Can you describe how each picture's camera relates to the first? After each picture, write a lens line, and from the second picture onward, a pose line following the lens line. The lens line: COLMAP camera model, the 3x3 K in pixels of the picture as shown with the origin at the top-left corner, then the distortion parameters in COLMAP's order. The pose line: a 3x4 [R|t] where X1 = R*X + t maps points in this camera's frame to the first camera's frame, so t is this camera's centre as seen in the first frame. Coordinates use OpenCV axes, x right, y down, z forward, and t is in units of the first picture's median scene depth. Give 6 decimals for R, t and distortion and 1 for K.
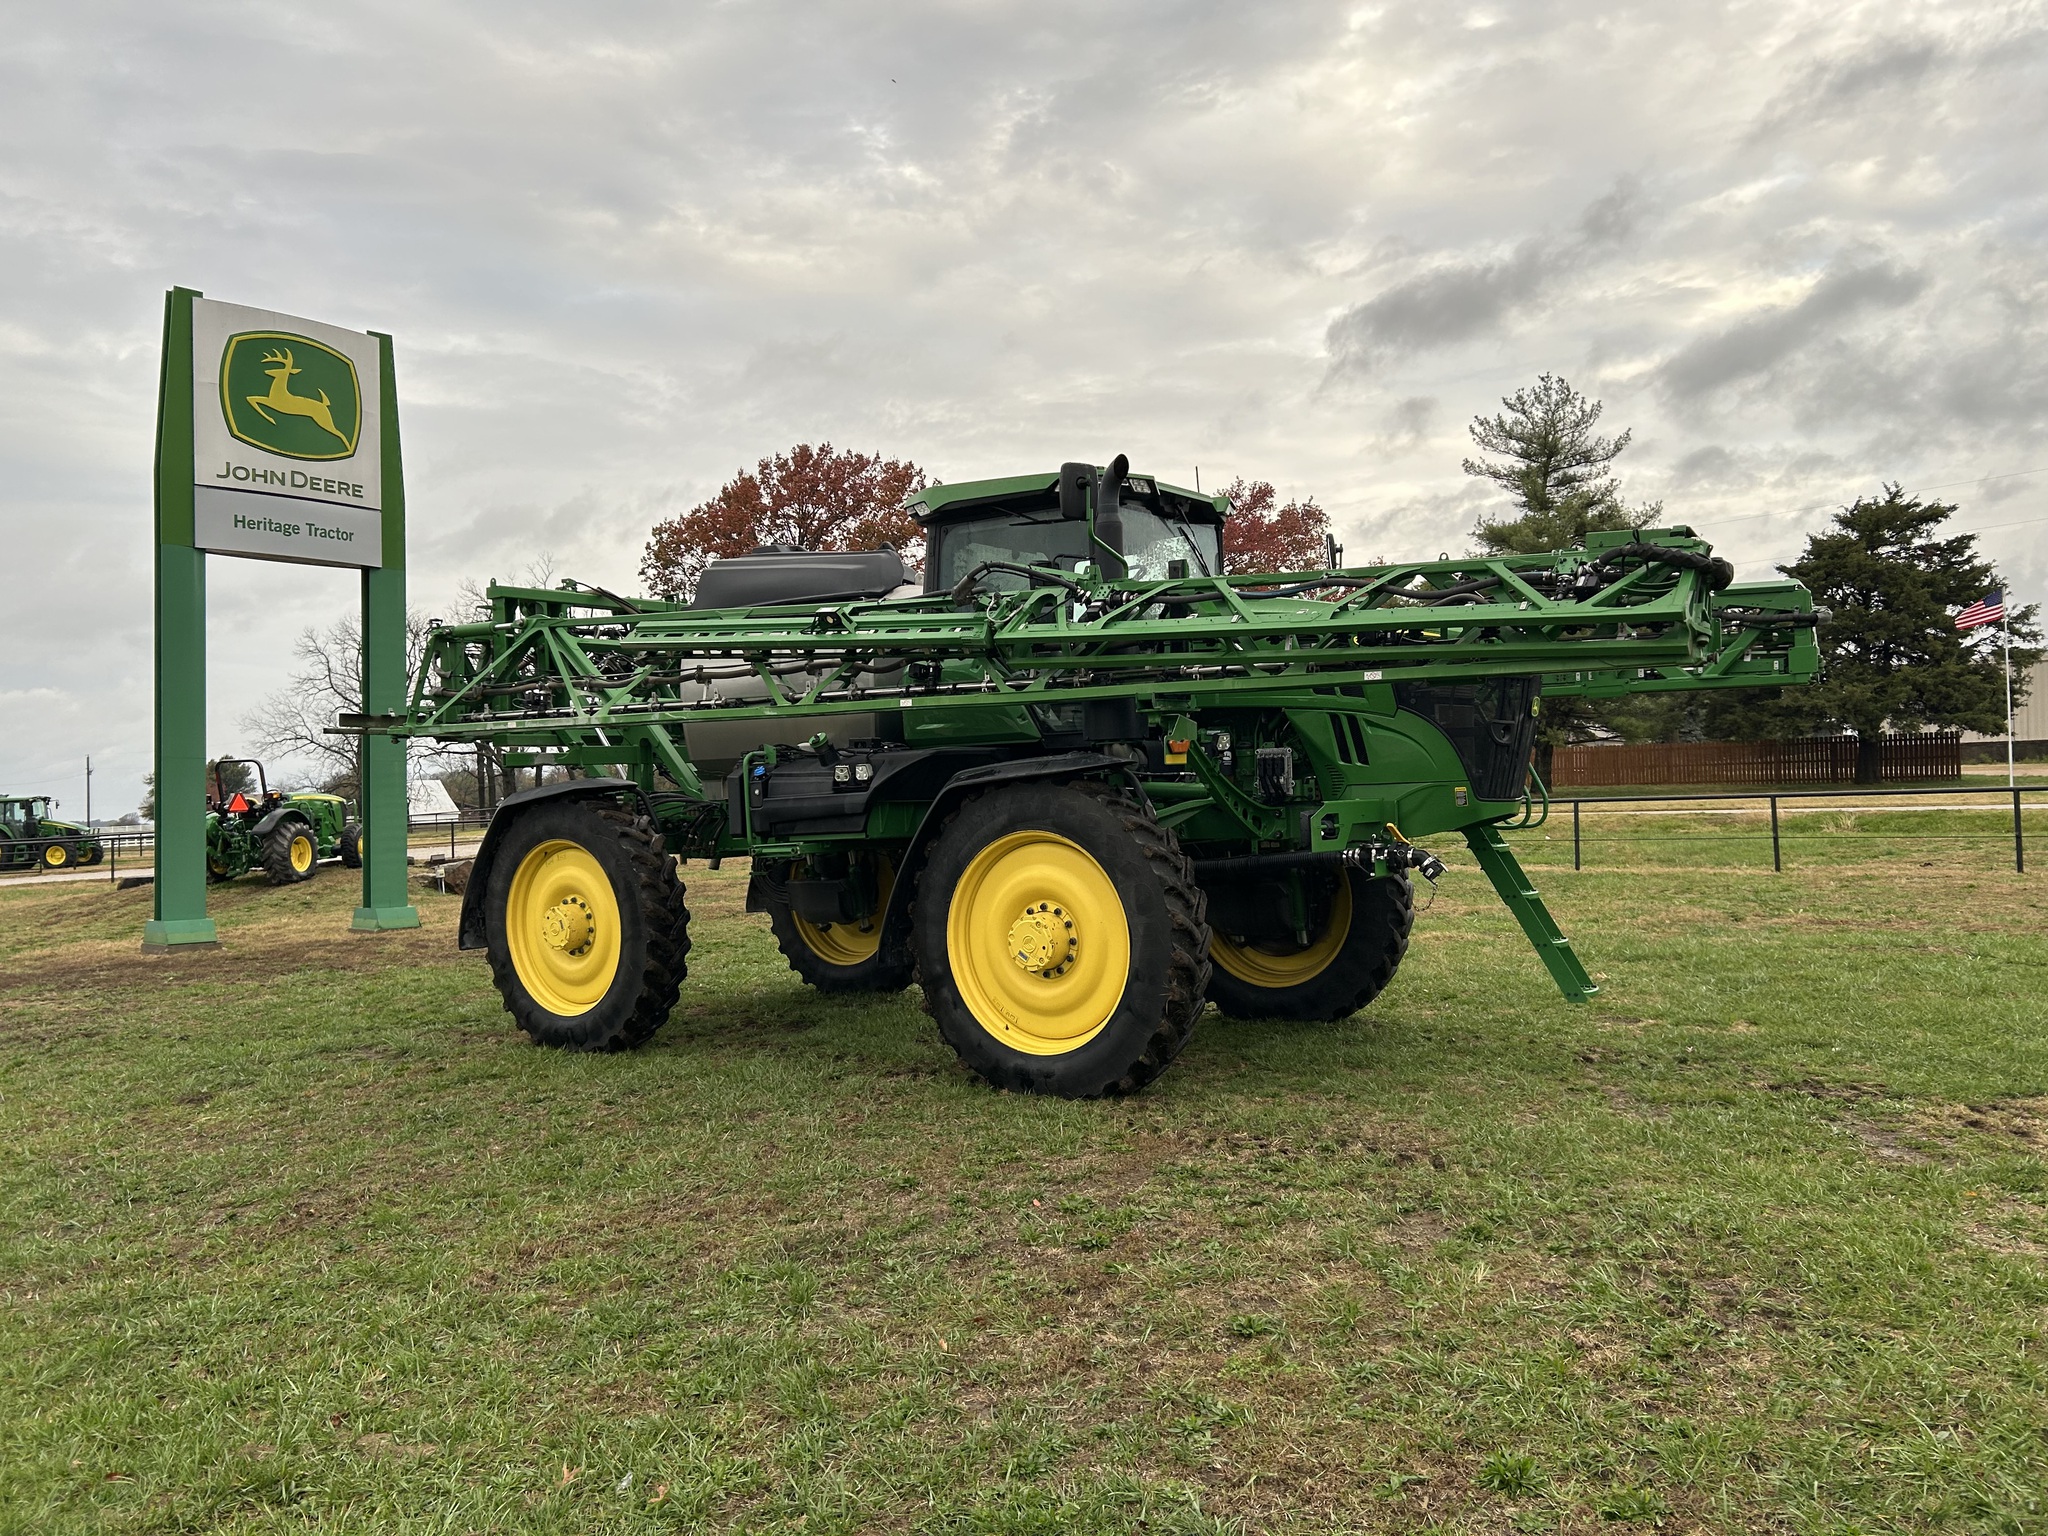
lens RADIAL K [[1551.6, 0, 1035.0], [0, 1551.6, 785.9], [0, 0, 1]] dist [0.013983, 0.003498]
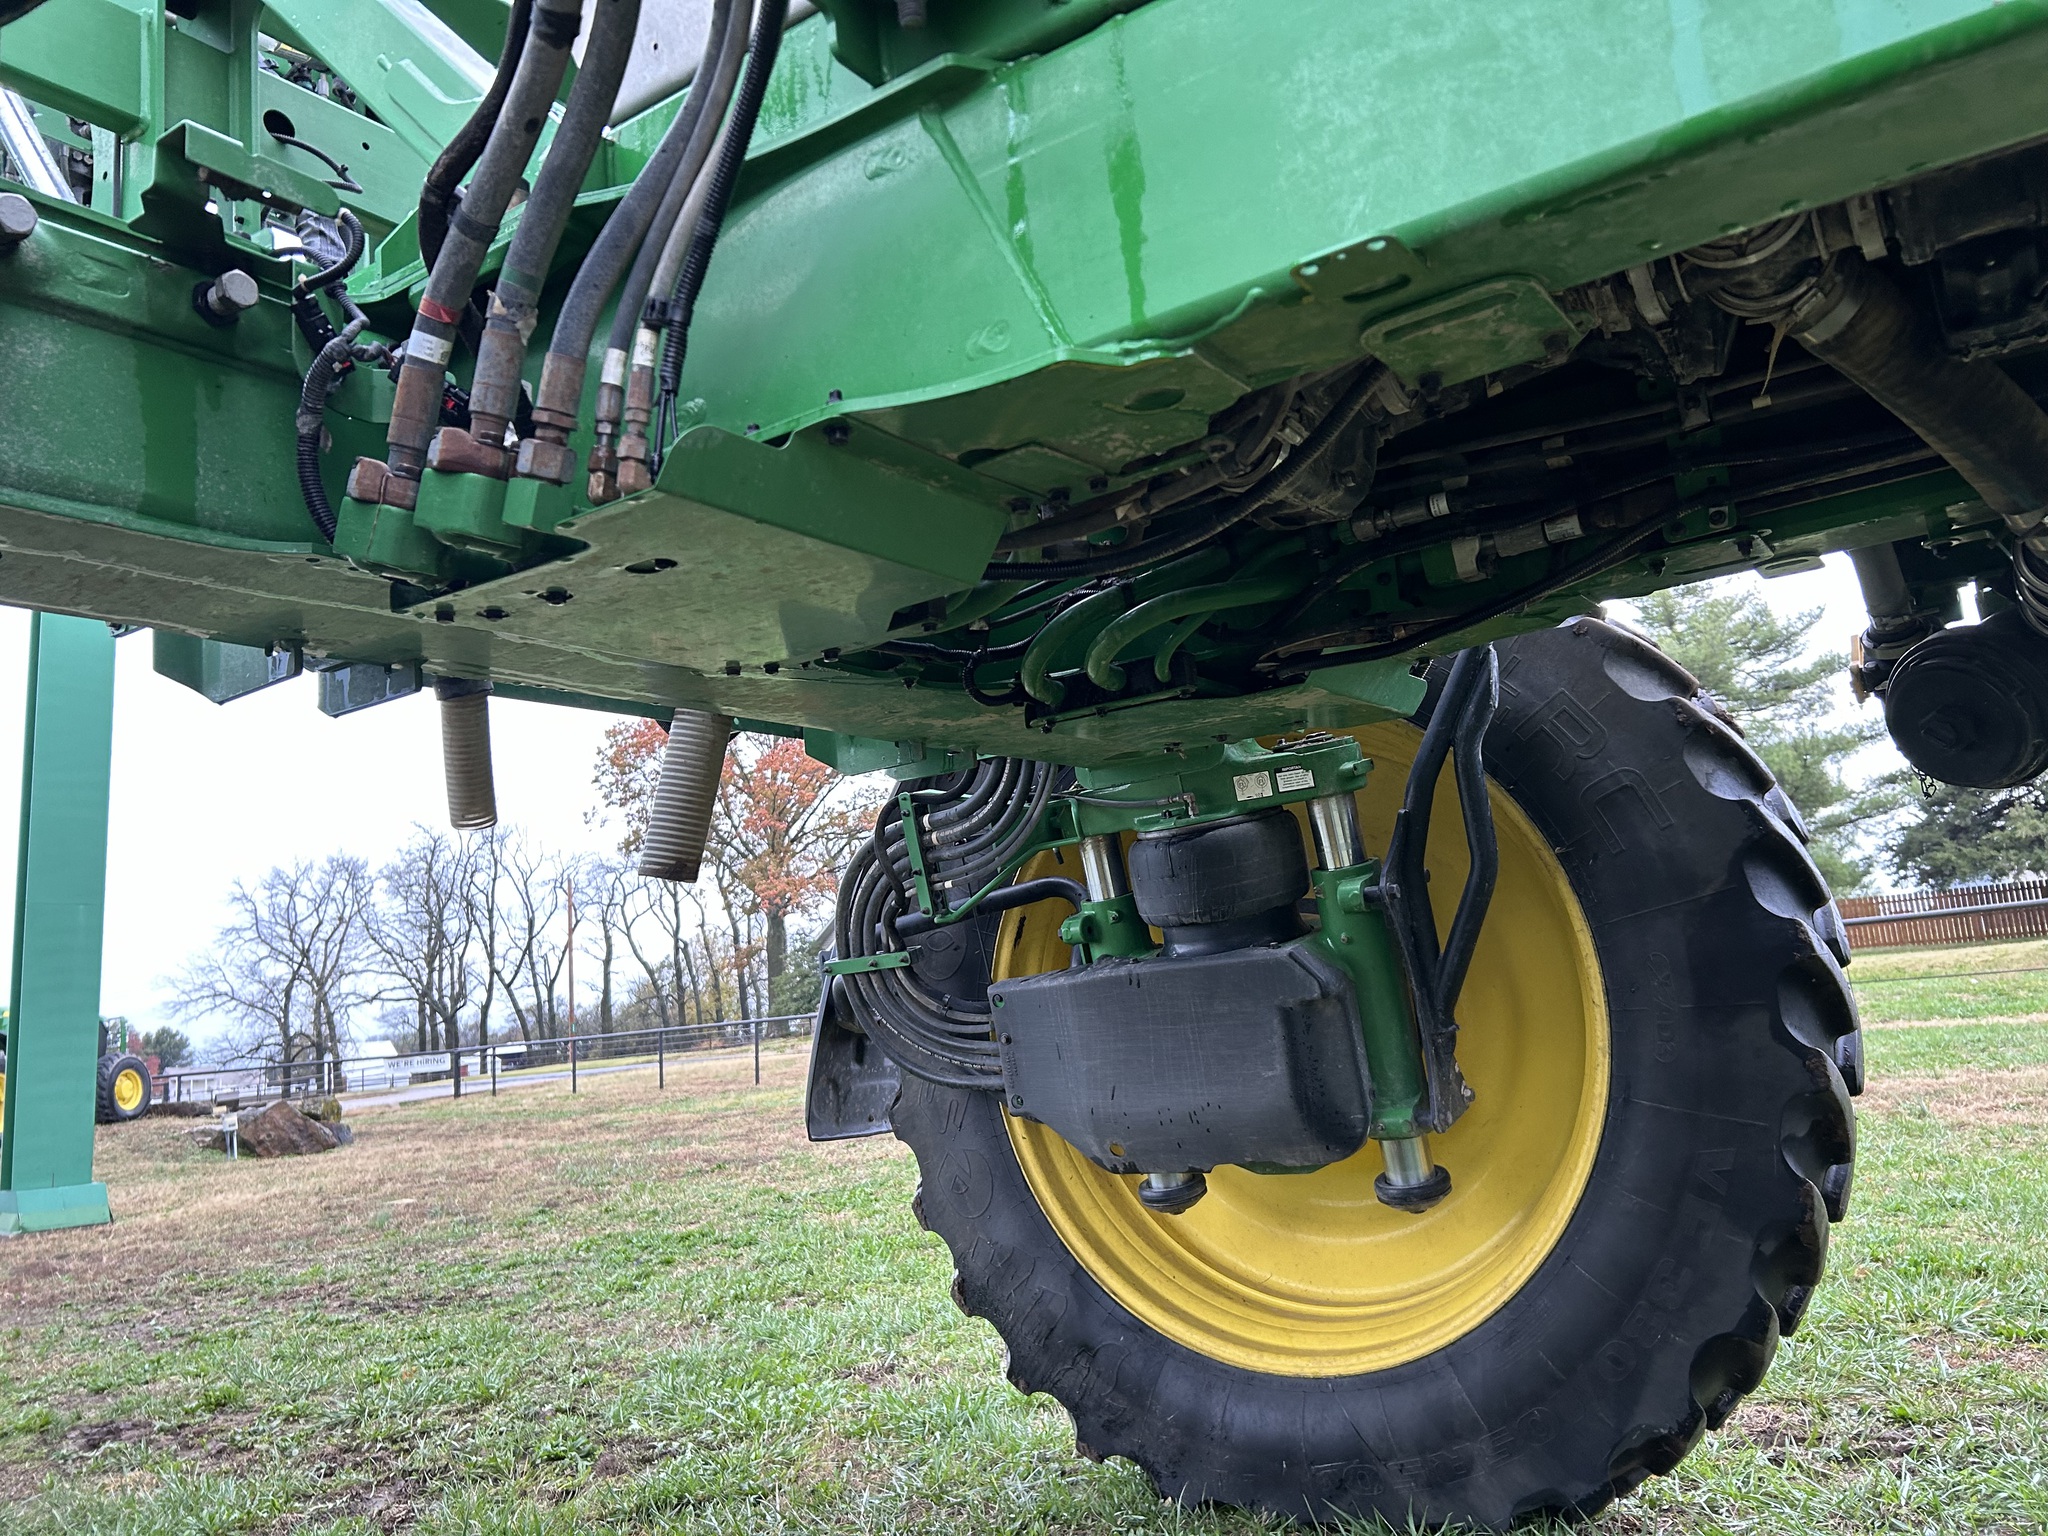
lens RADIAL K [[1553.4, 0, 1031.0], [0, 1553.4, 767.7], [0, 0, 1]] dist [0.004676, -0.000423]
pose [[0.998656, -0.047260, 0.021278, -0.102434], [0.050070, 0.985750, -0.160591, 0.043304], [-0.013385, 0.161441, 0.986792, 0.502215]]
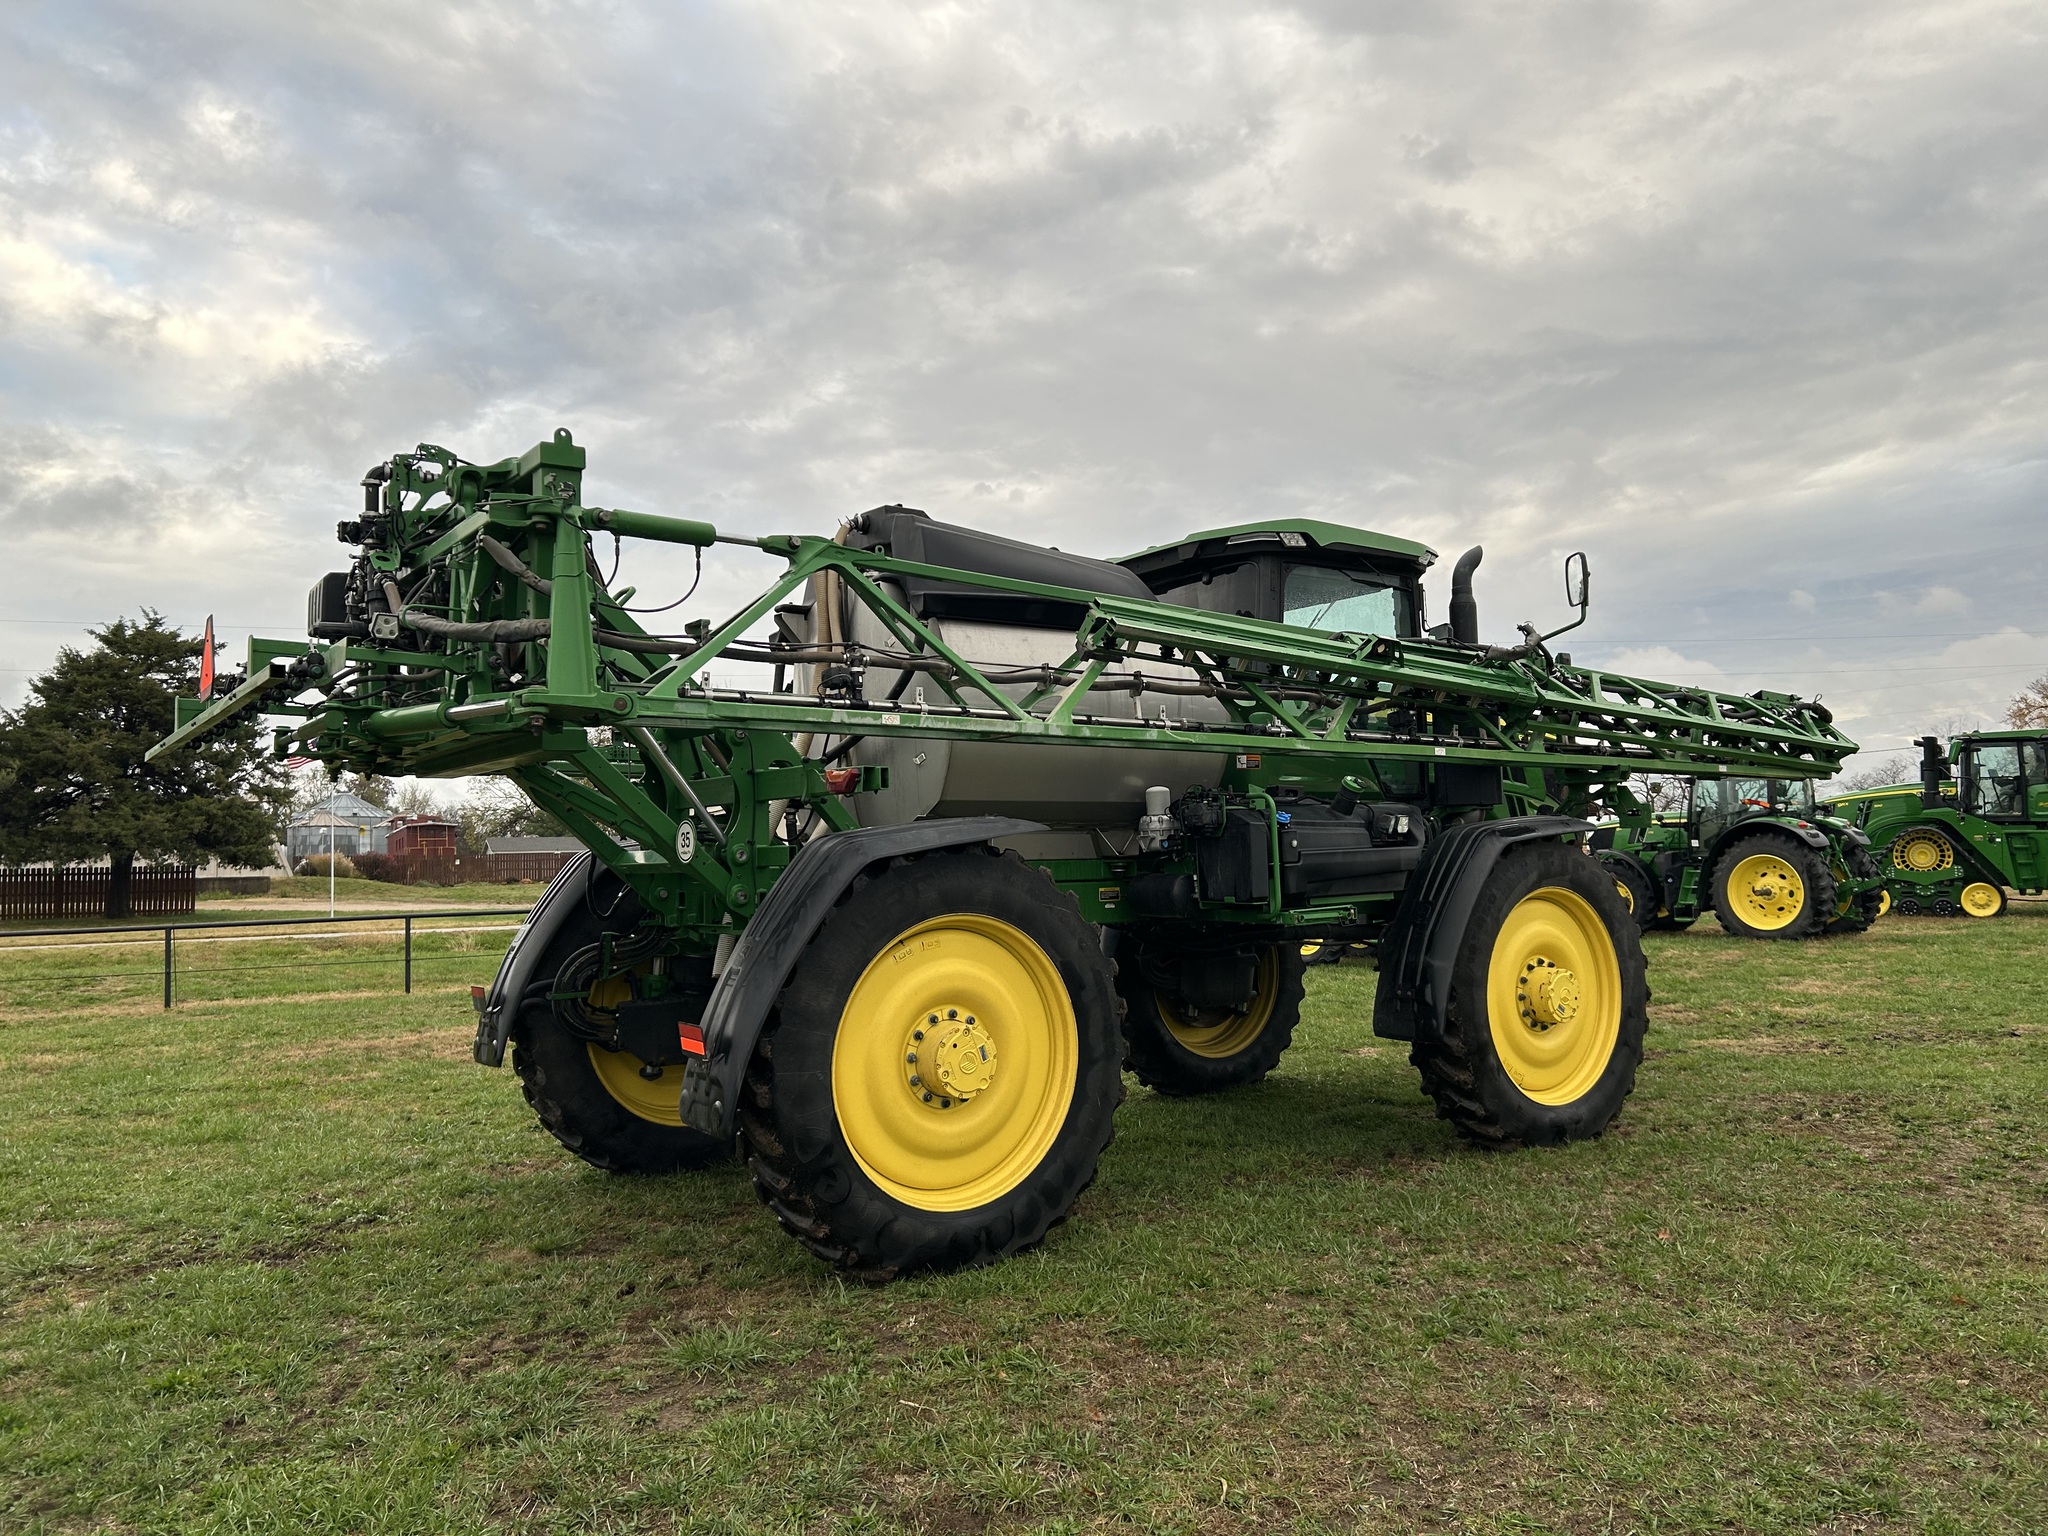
lens RADIAL K [[1555.5, 0, 1064.0], [0, 1555.5, 760.3], [0, 0, 1]] dist [0.087853, -0.089833]
pose [[0.318099, 0.093489, 0.943437, -0.457201], [0.014797, 0.994515, -0.103540, 0.020194], [-0.947942, 0.046896, 0.314971, 0.401980]]
